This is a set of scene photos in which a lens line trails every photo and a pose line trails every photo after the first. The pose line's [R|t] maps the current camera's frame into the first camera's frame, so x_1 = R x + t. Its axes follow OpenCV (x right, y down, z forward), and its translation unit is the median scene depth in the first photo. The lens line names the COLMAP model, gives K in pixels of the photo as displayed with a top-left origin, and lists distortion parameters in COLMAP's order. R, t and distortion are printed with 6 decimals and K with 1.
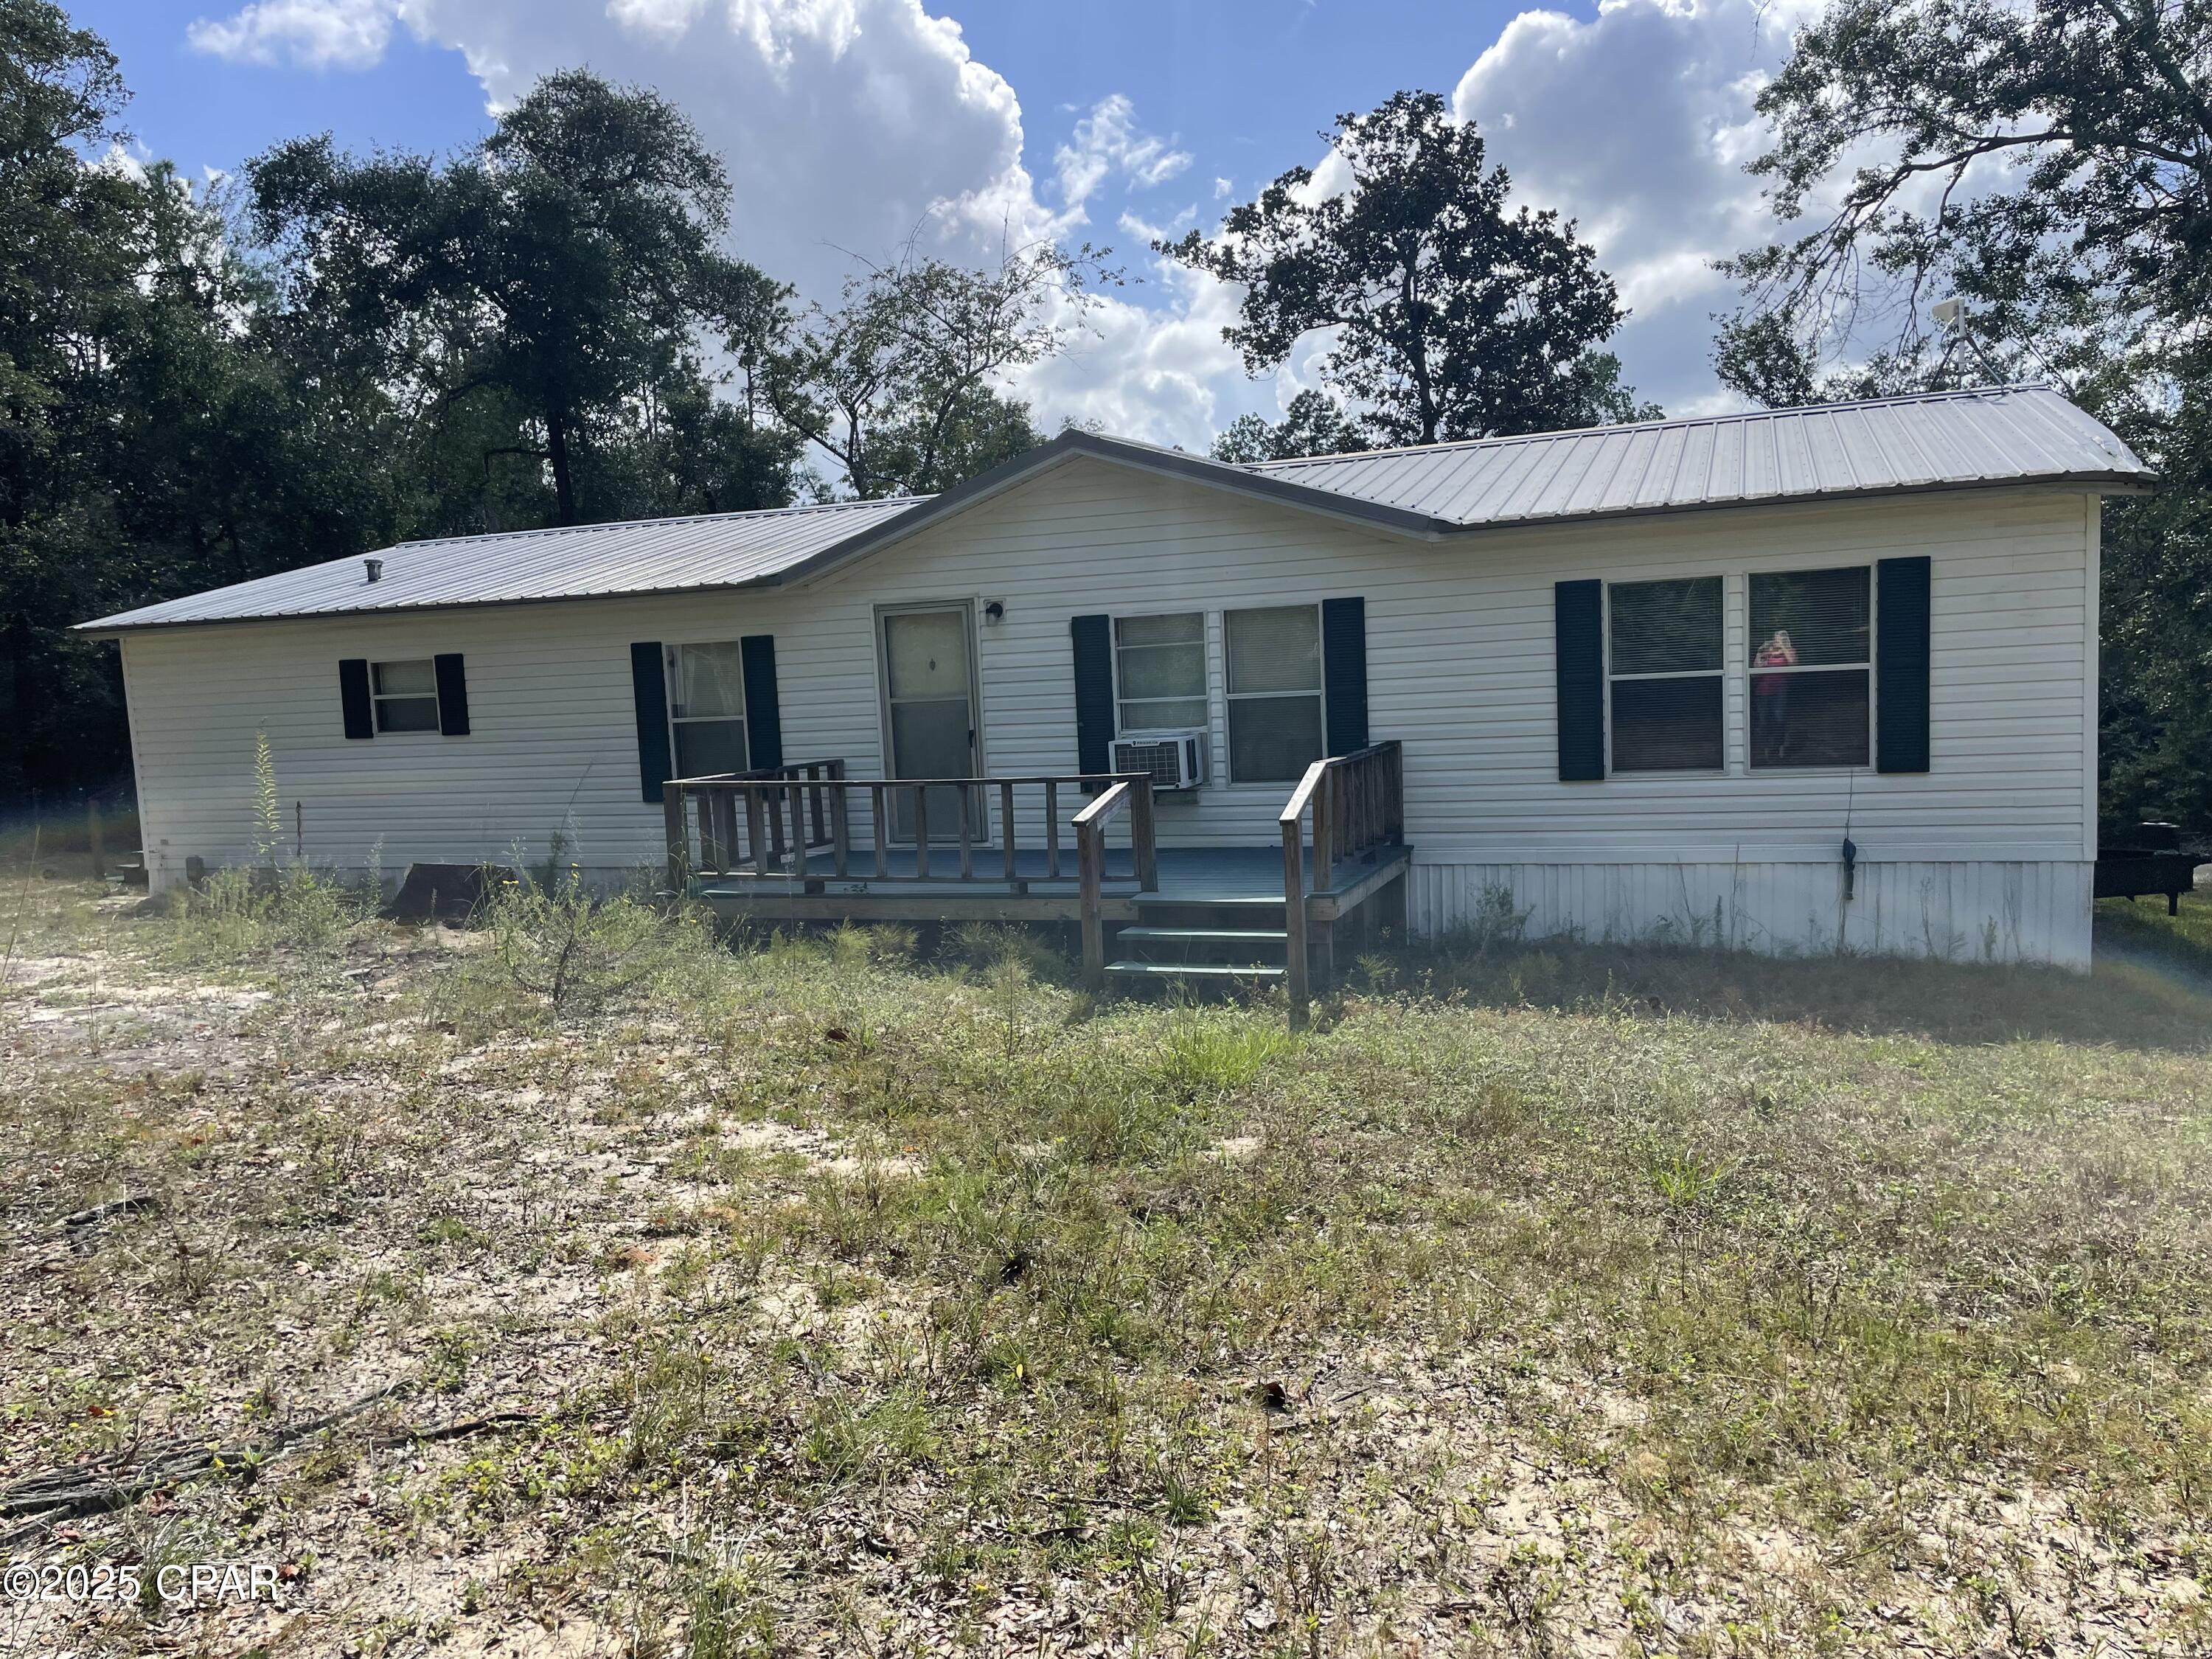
lens RADIAL K [[1660.2, 0, 1102.9], [0, 1660.2, 831.3], [0, 0, 1]] dist [0.080313, -0.103712]
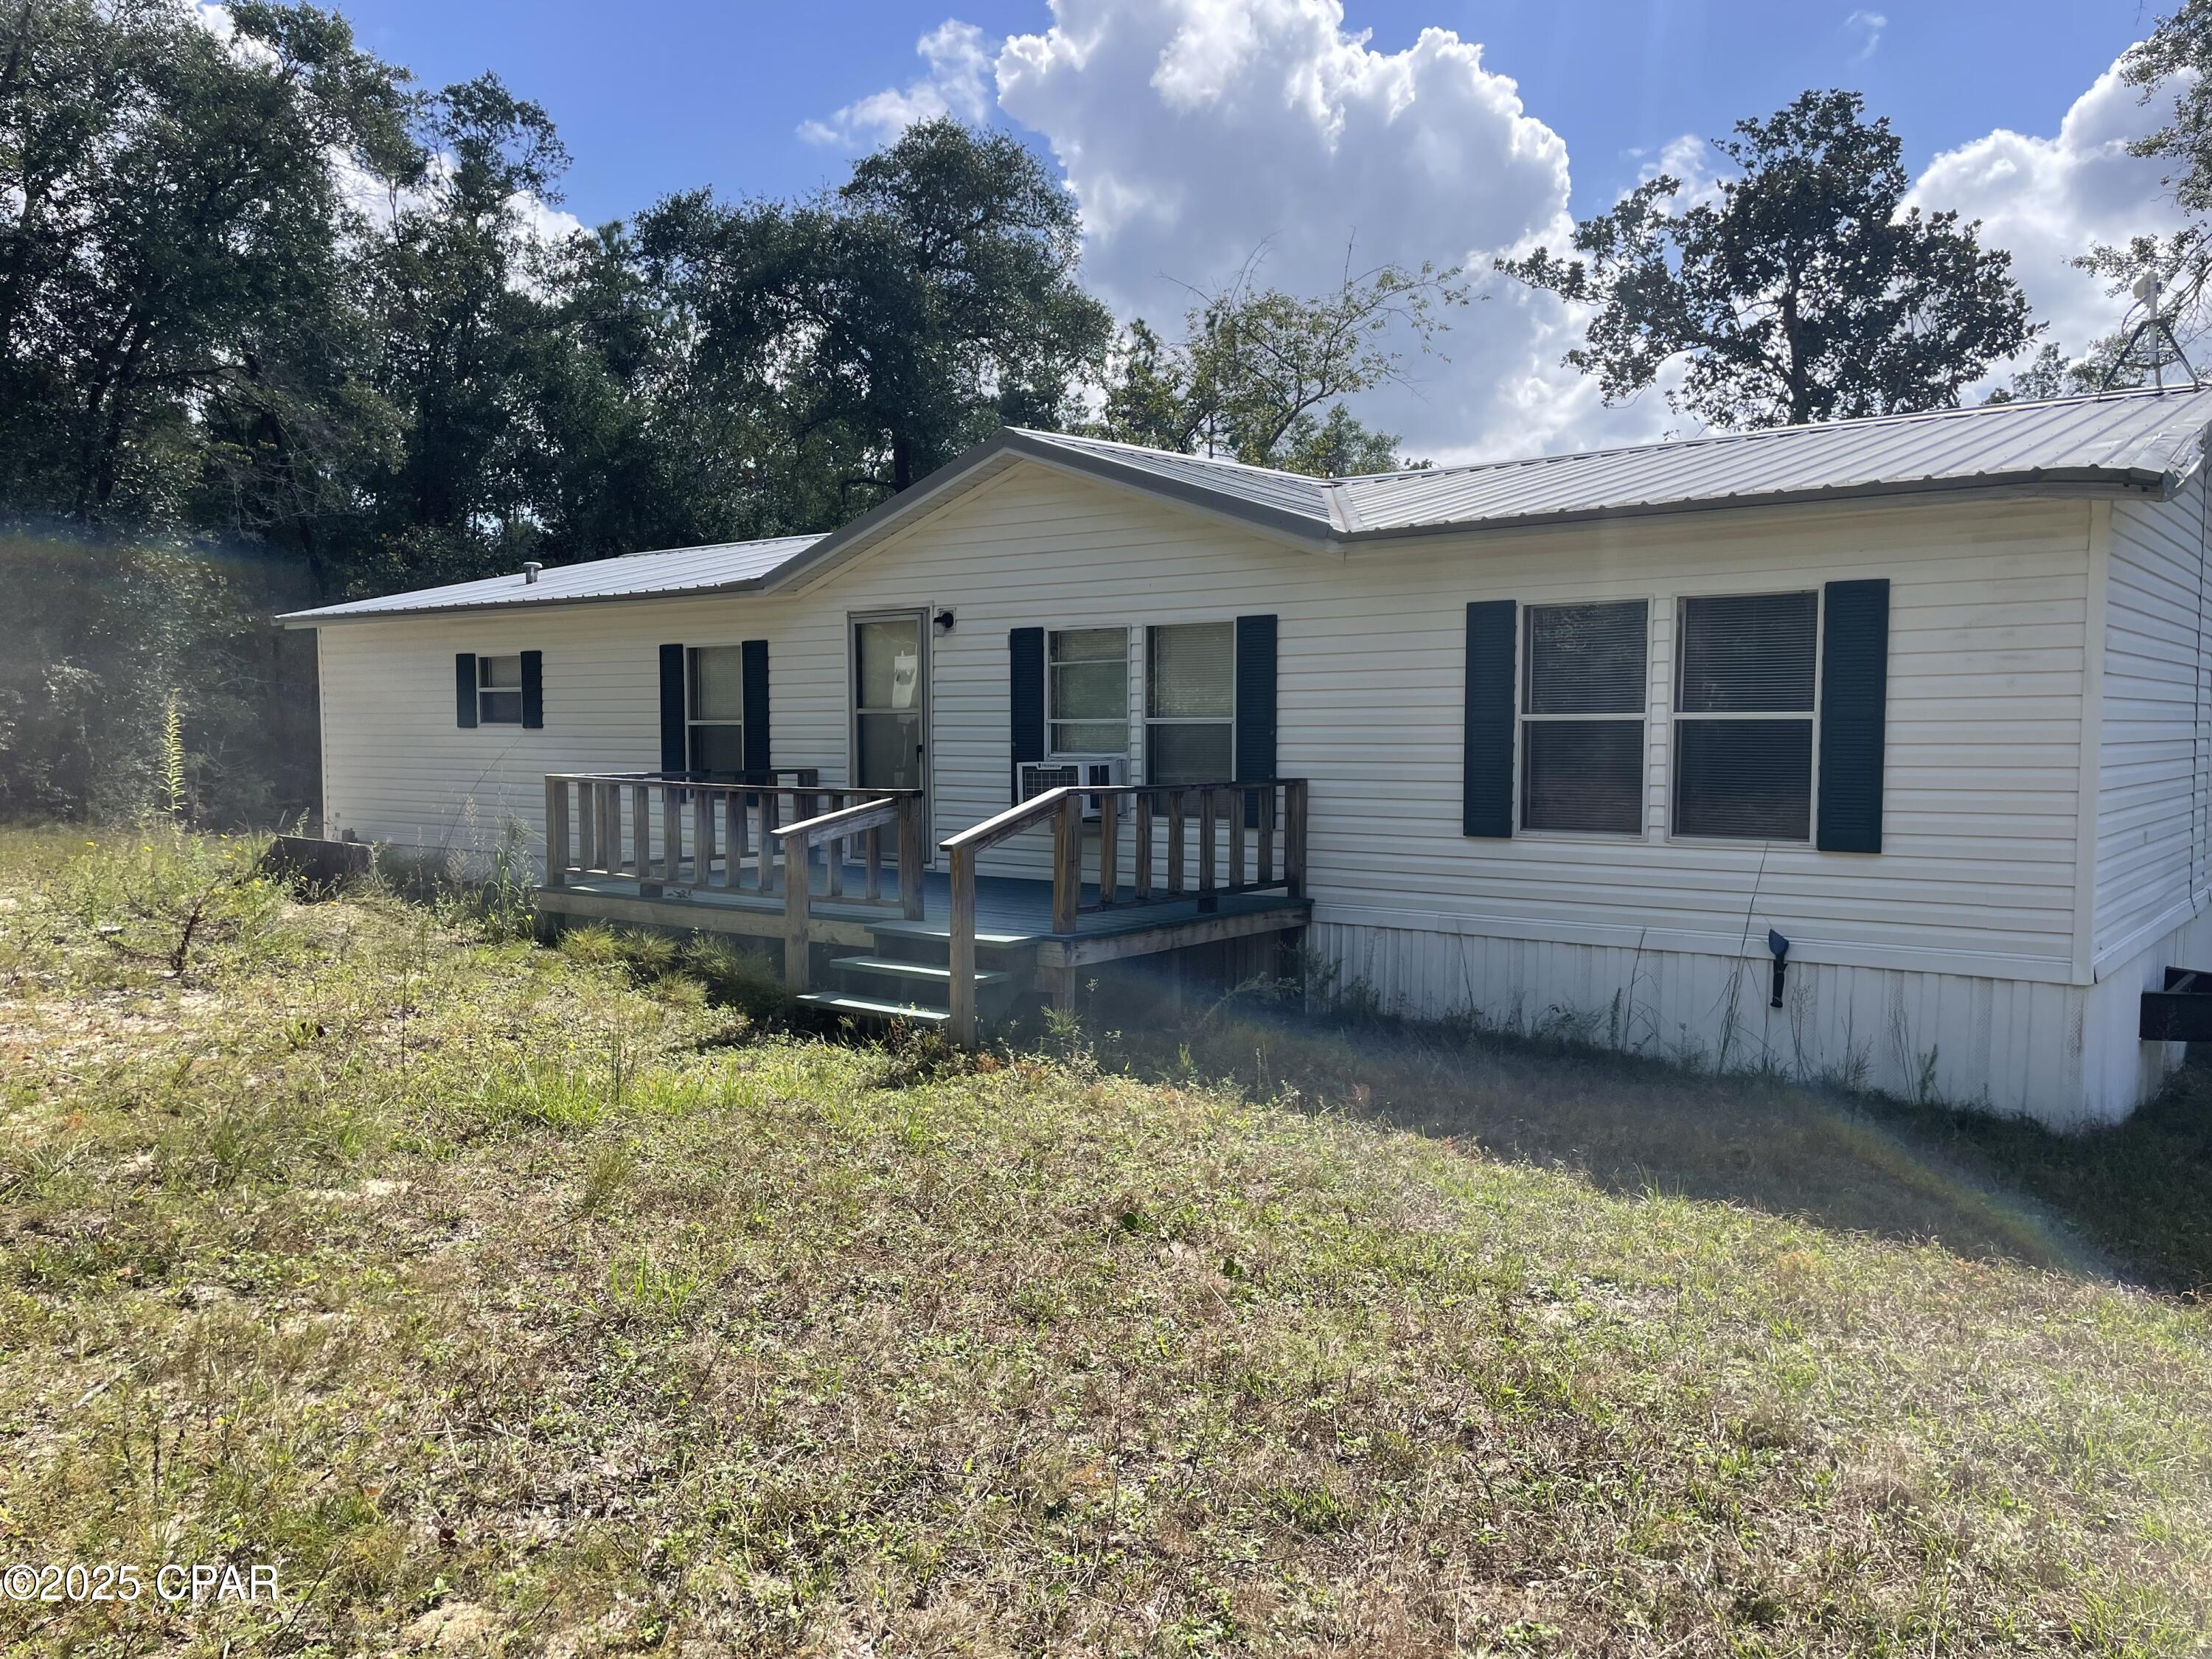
lens RADIAL K [[1660.2, 0, 1102.9], [0, 1660.2, 831.3], [0, 0, 1]] dist [0.080313, -0.103712]
pose [[0.954290, 0.069372, -0.290722, 0.313926], [-0.077049, 0.996914, -0.015031, -0.005028], [0.288782, 0.036744, 0.956690, 0.122404]]
